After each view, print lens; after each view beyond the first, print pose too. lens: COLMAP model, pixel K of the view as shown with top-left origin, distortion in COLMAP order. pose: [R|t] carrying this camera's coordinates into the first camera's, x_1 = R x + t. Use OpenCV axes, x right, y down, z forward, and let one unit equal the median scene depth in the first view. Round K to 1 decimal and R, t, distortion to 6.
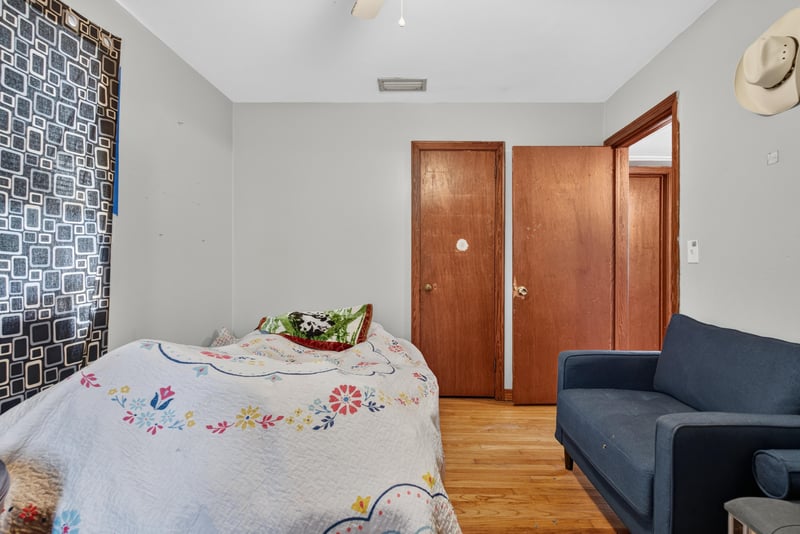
lens RADIAL K [[387.8, 0, 400.0], [0, 387.8, 267.0], [0, 0, 1]] dist [-0.000192, 0.000186]
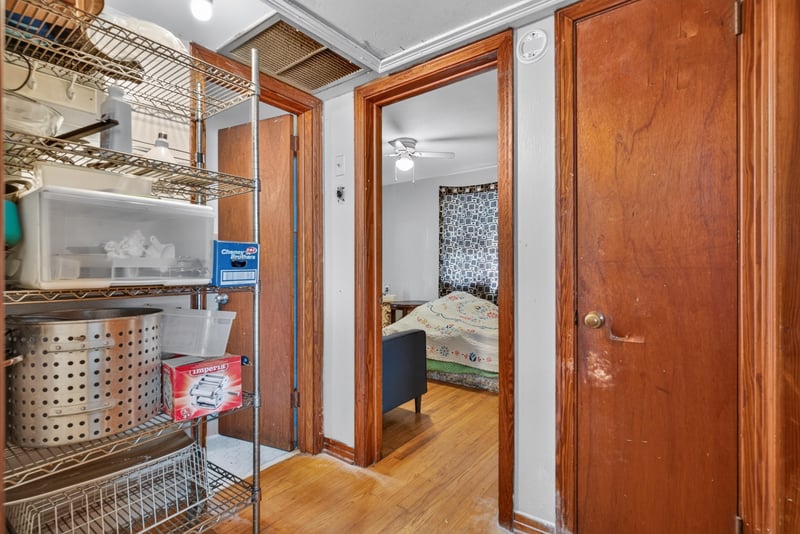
lens RADIAL K [[387.8, 0, 400.0], [0, 387.8, 267.0], [0, 0, 1]] dist [-0.000192, 0.000186]
pose [[-0.583765, -0.000705, -0.811922, 2.047199], [-0.002180, 0.999997, 0.000699, -0.018202], [0.811920, 0.002178, -0.583765, 2.223122]]
